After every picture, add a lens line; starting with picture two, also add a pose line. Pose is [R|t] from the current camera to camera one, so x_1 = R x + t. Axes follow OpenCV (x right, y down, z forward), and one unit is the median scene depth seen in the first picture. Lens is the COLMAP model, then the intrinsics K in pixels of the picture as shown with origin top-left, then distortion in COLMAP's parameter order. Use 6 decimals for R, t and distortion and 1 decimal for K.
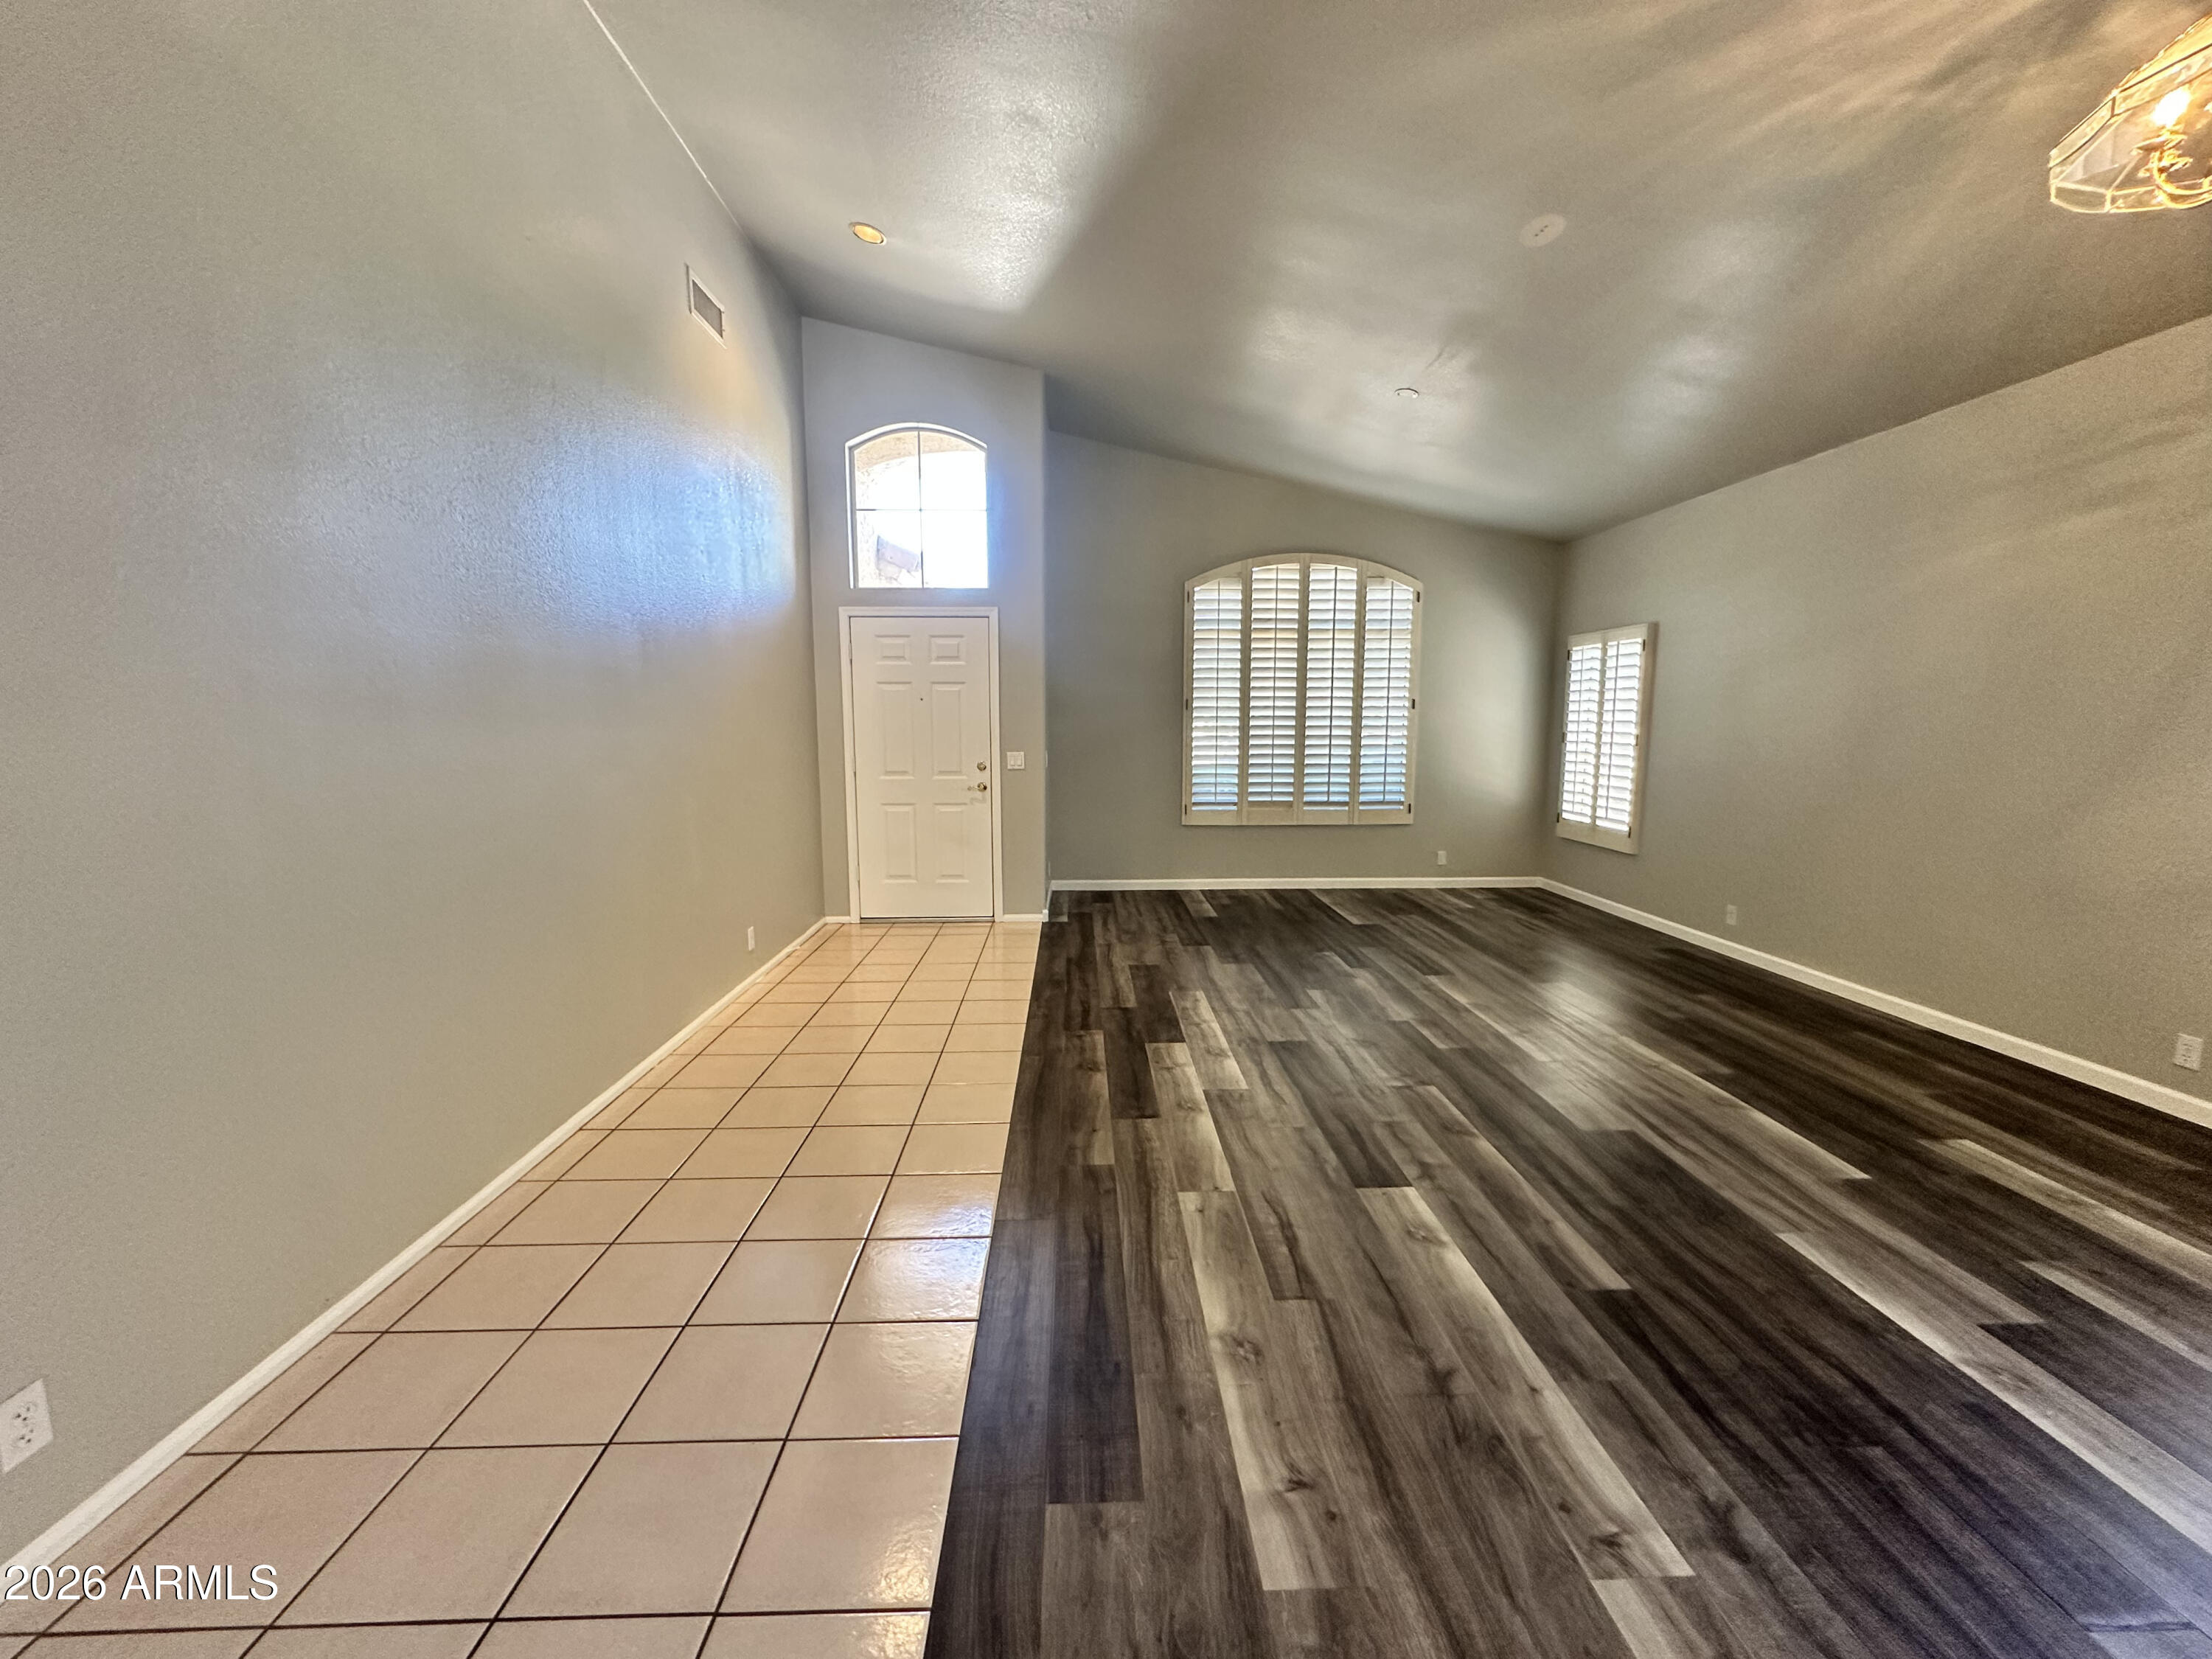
lens RADIAL K [[889.2, 0, 1107.0], [0, 889.2, 825.8], [0, 0, 1]] dist [-0.004356, -0.000081]
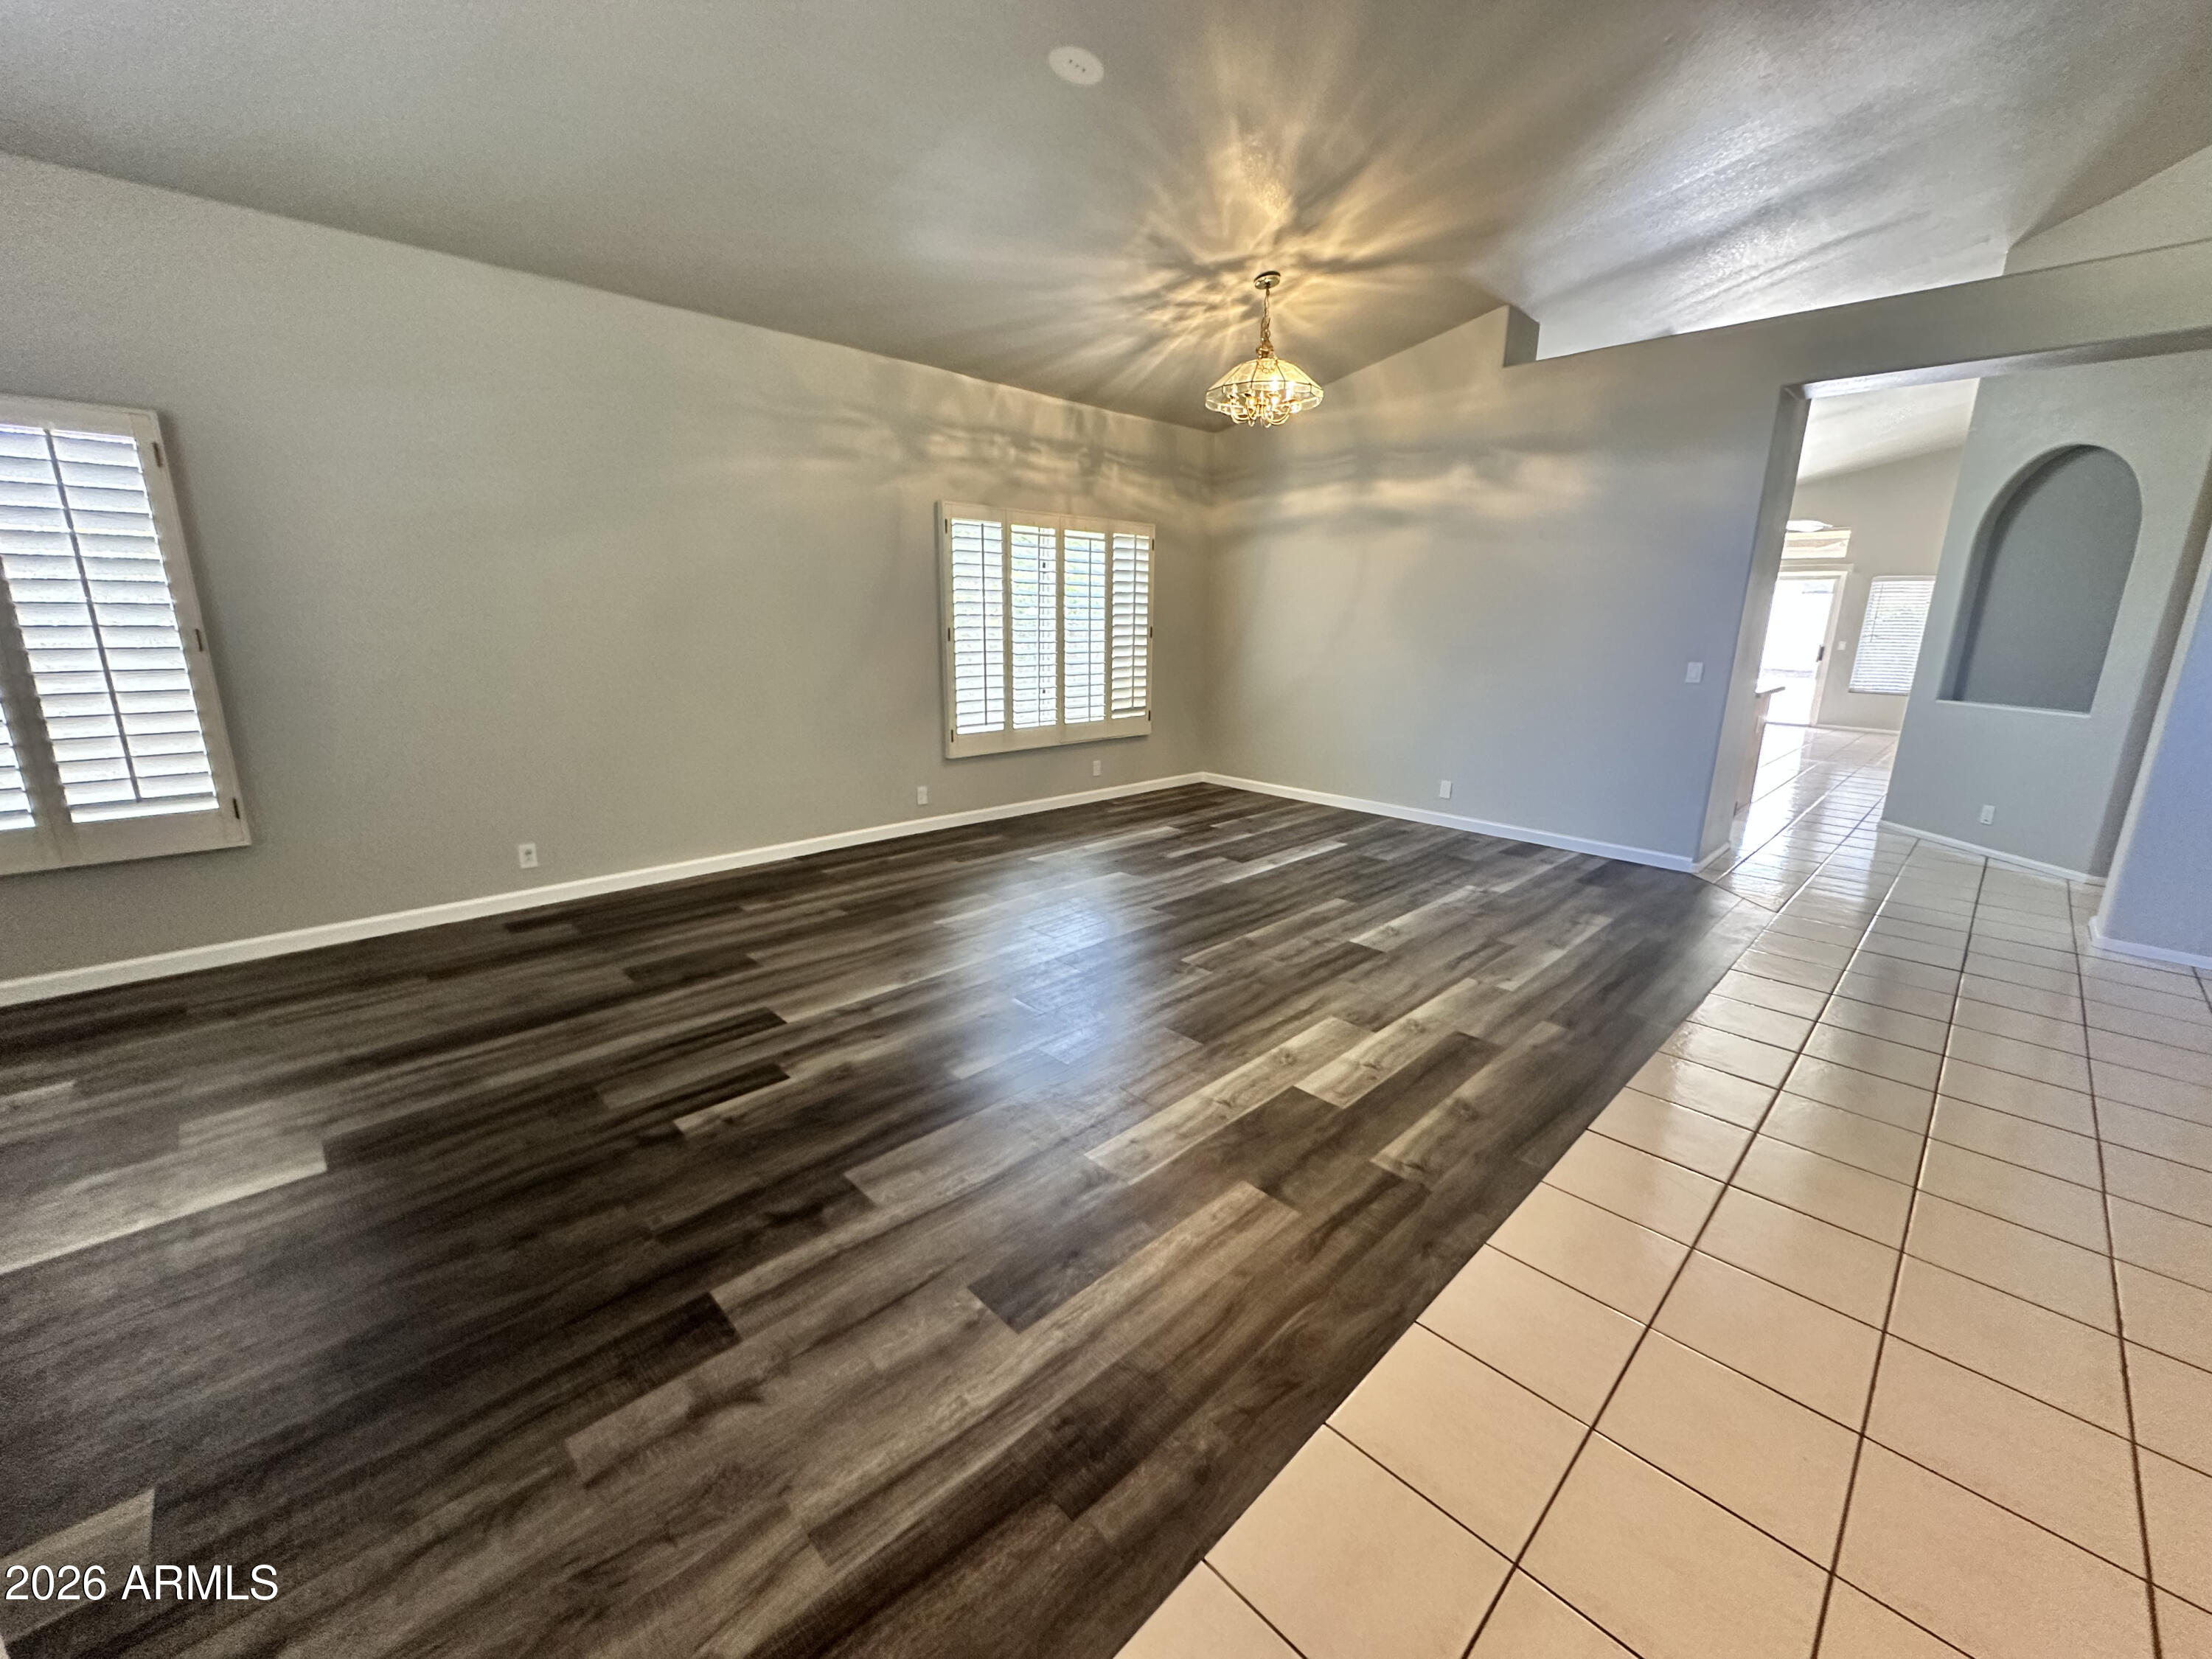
lens RADIAL K [[888.0, 0, 1101.8], [0, 888.0, 825.7], [0, 0, 1]] dist [-0.001196, -0.000033]
pose [[-0.672139, -0.184556, 0.717056, -0.349022], [0.073237, 0.947117, 0.312419, -0.231207], [-0.736795, 0.262503, -0.623078, 1.890058]]
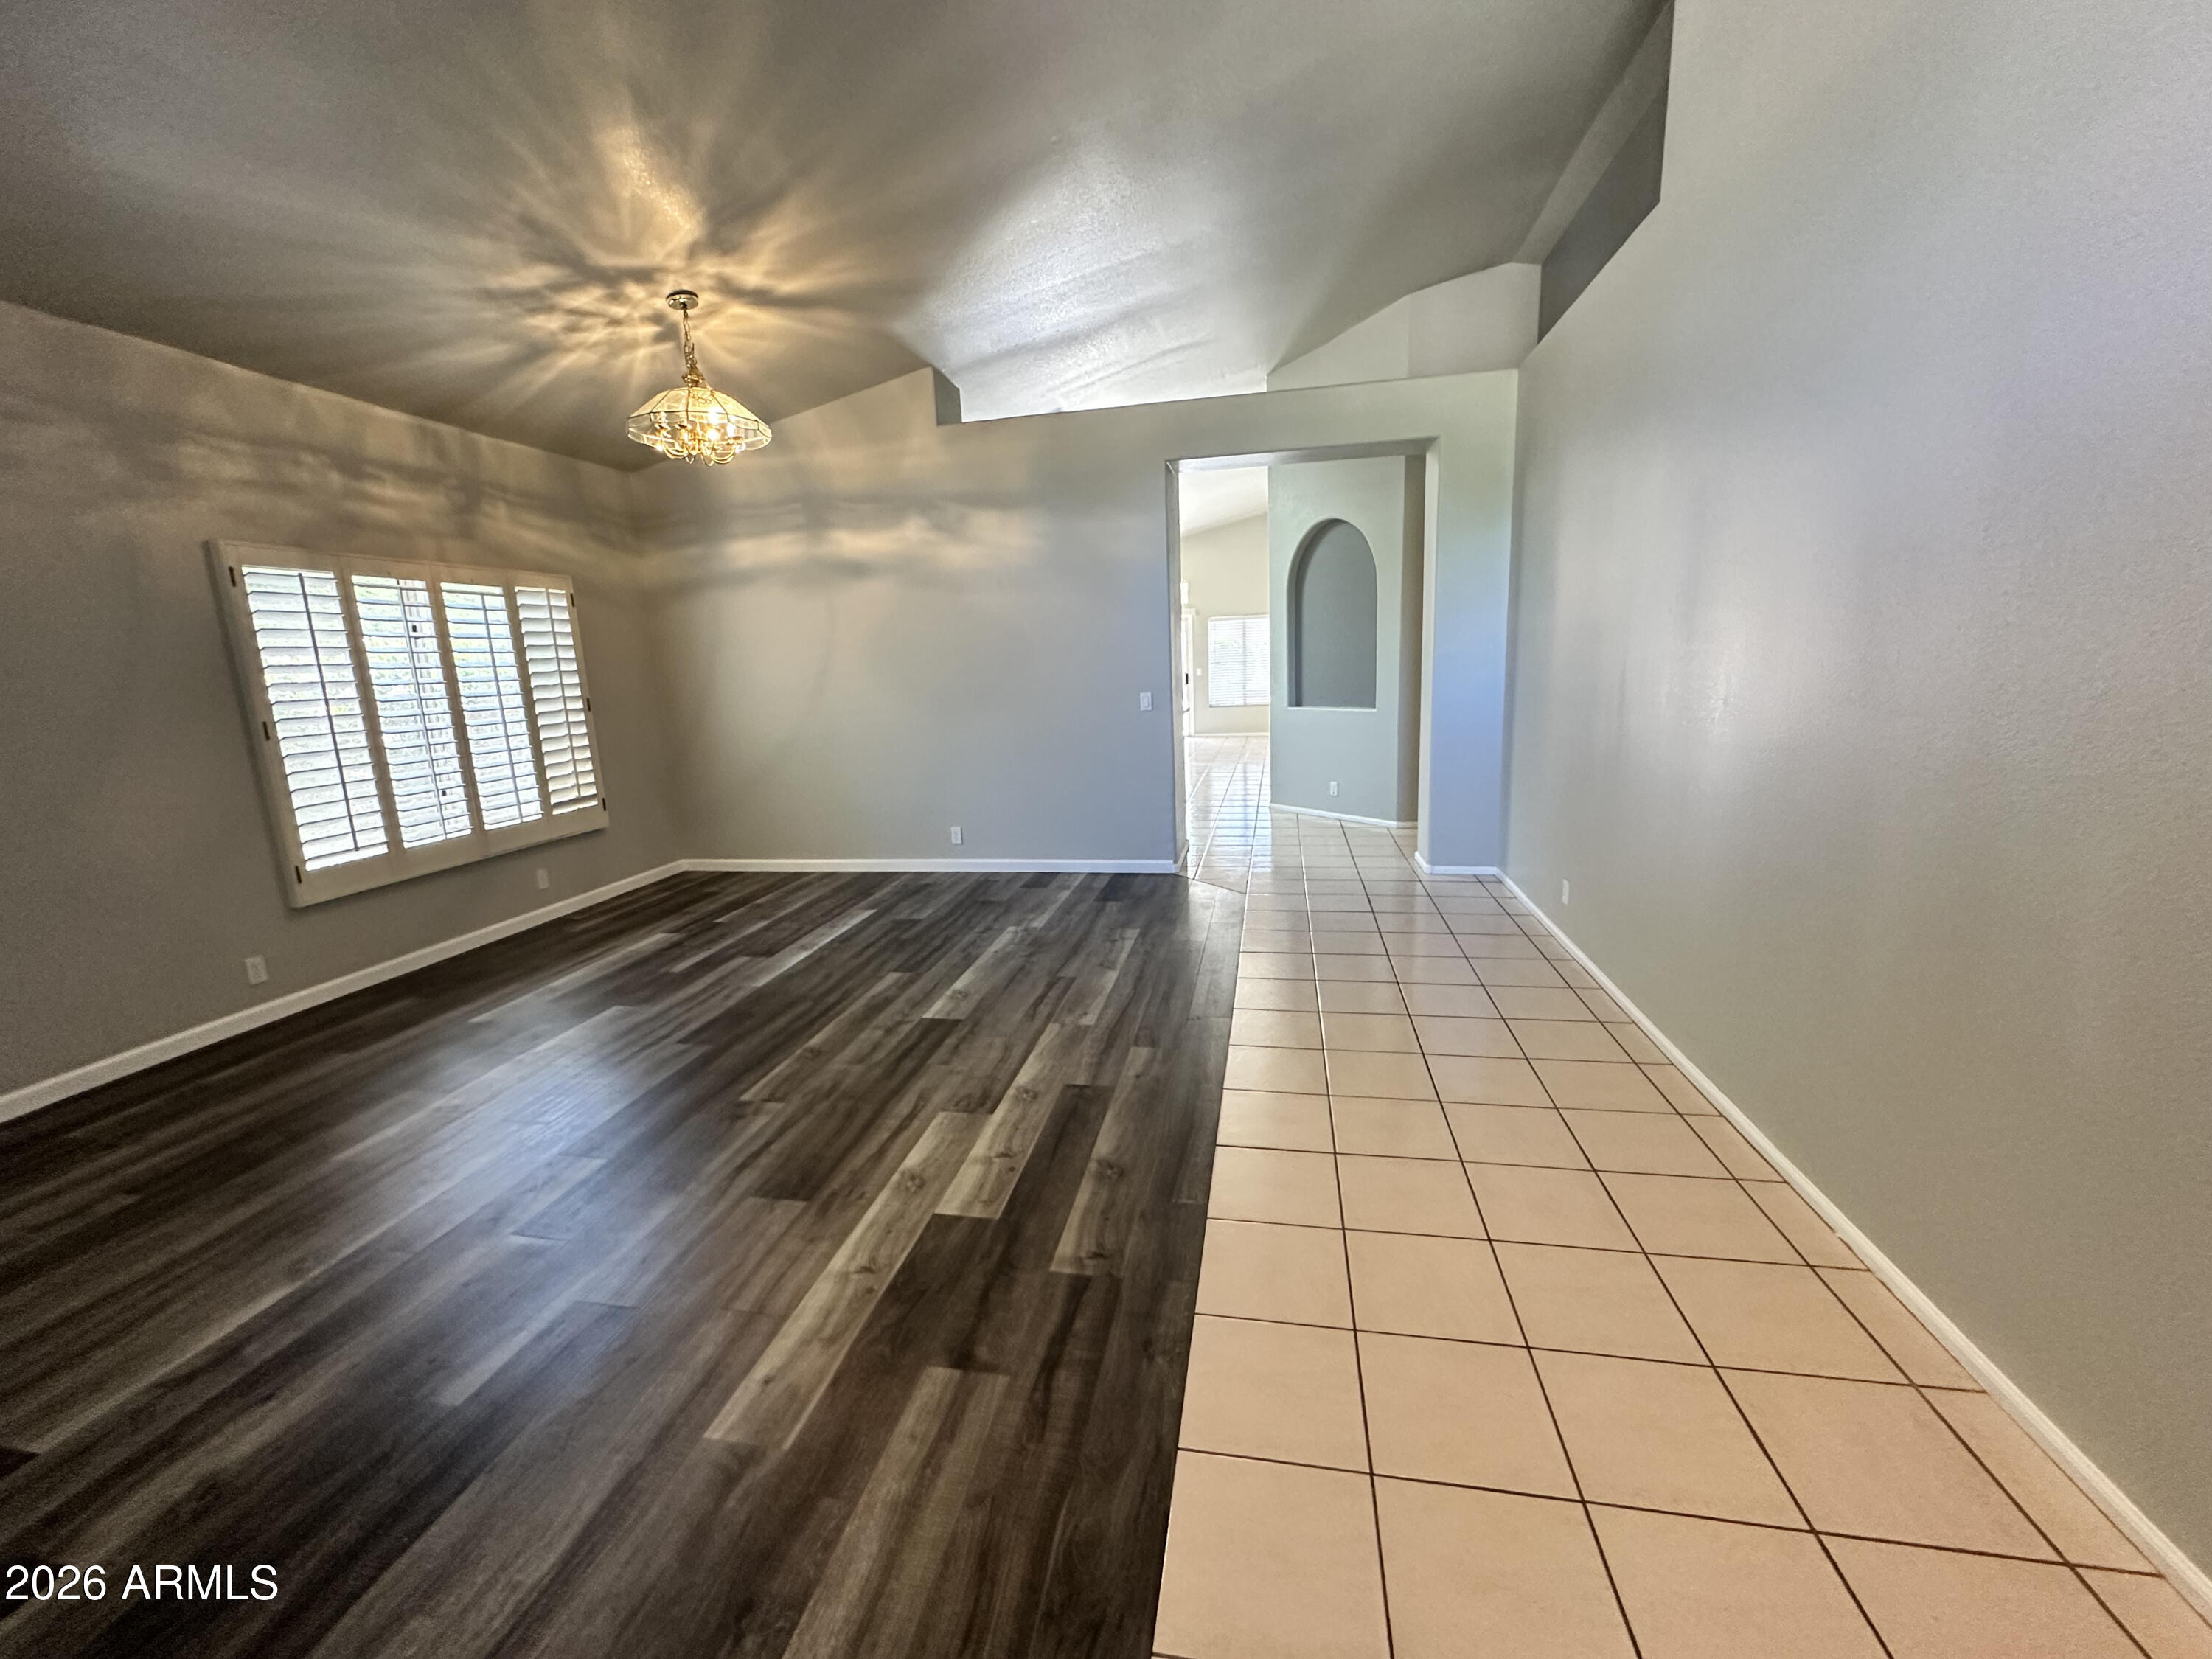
lens RADIAL K [[889.2, 0, 1107.0], [0, 889.2, 825.8], [0, 0, 1]] dist [-0.004356, -0.000081]
pose [[-0.974779, -0.001314, 0.223167, -0.200971], [0.067200, 0.951844, 0.299127, -0.224157], [-0.212814, 0.306580, -0.927750, 1.833415]]
